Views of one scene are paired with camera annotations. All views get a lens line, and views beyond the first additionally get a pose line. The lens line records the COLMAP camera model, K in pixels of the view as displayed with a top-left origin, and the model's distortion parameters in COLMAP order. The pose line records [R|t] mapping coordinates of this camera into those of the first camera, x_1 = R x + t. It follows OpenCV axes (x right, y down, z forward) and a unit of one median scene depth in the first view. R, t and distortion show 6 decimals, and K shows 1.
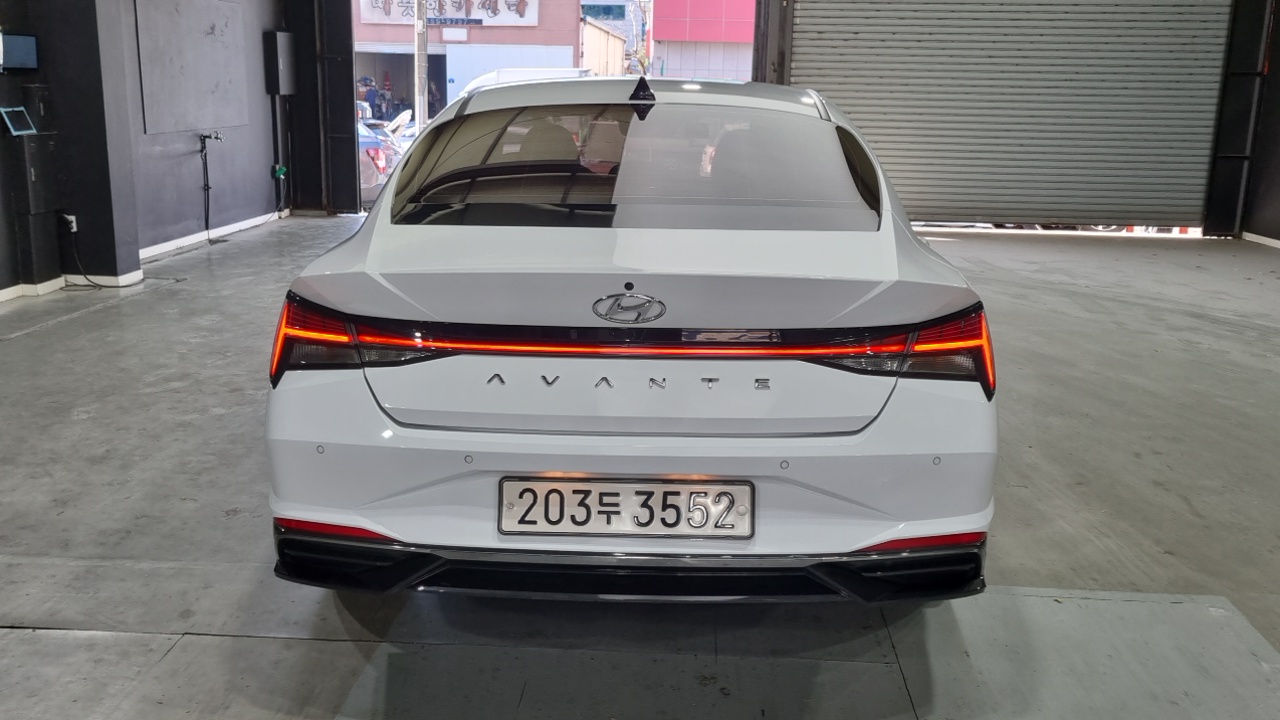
lens RADIAL K [[1179.2, 0, 640.0], [0, 1179.2, 360.0], [0, 0, 1]] dist [0.039109, -0.000051]
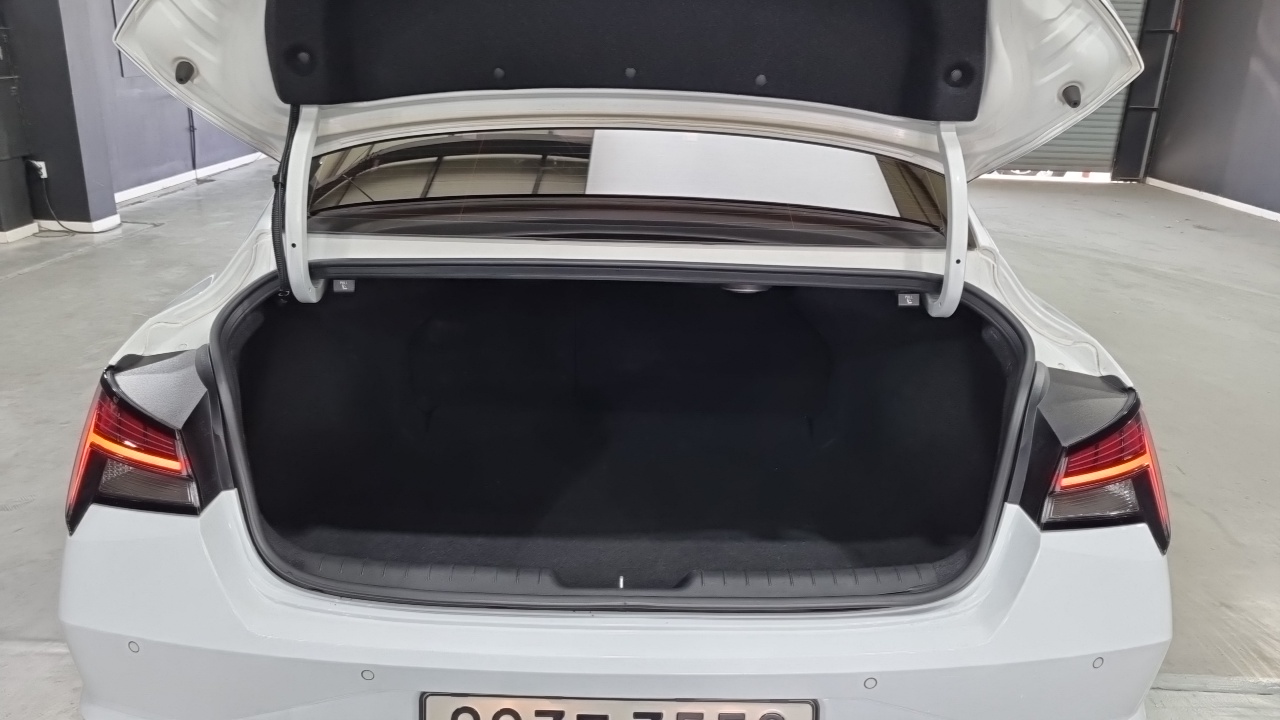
lens RADIAL K [[979.4, 0, 642.4], [0, 979.4, 354.2], [0, 0, 1]] dist [0.039639, -0.009461]
pose [[0.999071, -0.000970, 0.043094, -0.006666], [-0.002853, 0.996067, 0.088558, -0.039901], [-0.043011, -0.088599, 0.995138, 0.147211]]
